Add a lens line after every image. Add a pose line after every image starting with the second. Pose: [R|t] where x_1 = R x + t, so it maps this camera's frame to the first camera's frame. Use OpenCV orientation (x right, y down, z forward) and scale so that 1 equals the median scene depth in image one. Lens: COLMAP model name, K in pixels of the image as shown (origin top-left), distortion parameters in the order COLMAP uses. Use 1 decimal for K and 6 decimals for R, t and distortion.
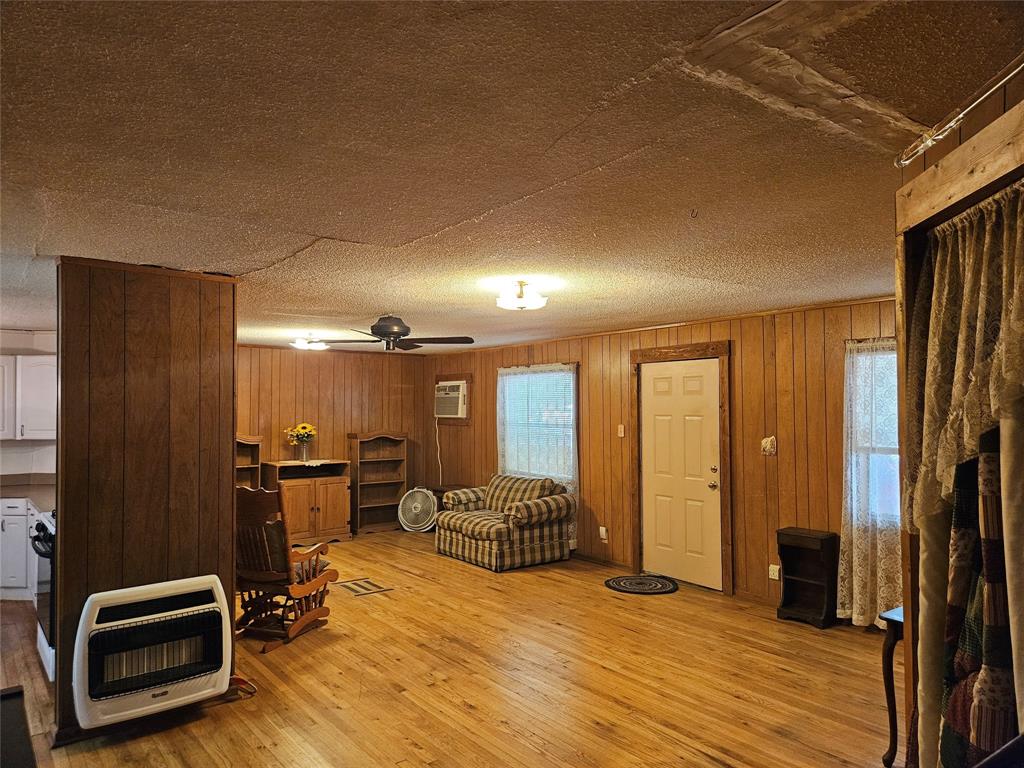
lens RADIAL K [[681.7, 0, 507.2], [0, 681.7, 386.4], [0, 0, 1]] dist [0.060402, -0.045913]
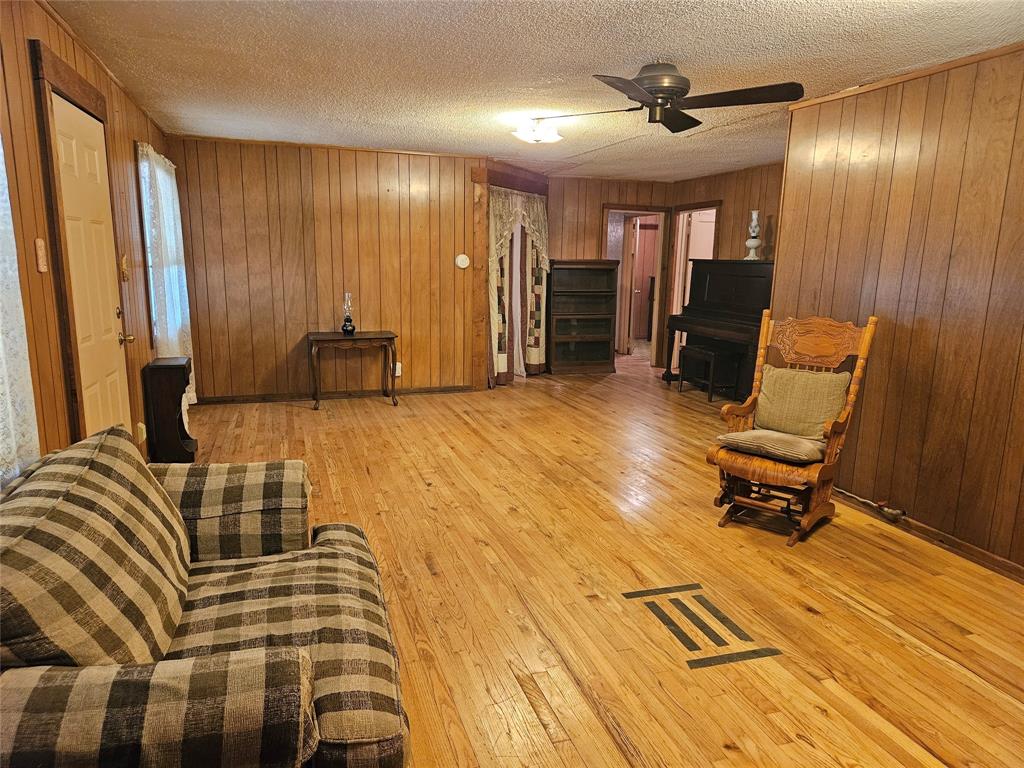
lens RADIAL K [[681.7, 0, 508.6], [0, 681.7, 391.6], [0, 0, 1]] dist [0.060402, -0.045913]
pose [[-0.941761, -0.075010, 0.327811, -0.279268], [-0.022058, 0.986485, 0.162359, 0.095598], [-0.335560, 0.145672, -0.930688, 1.716584]]
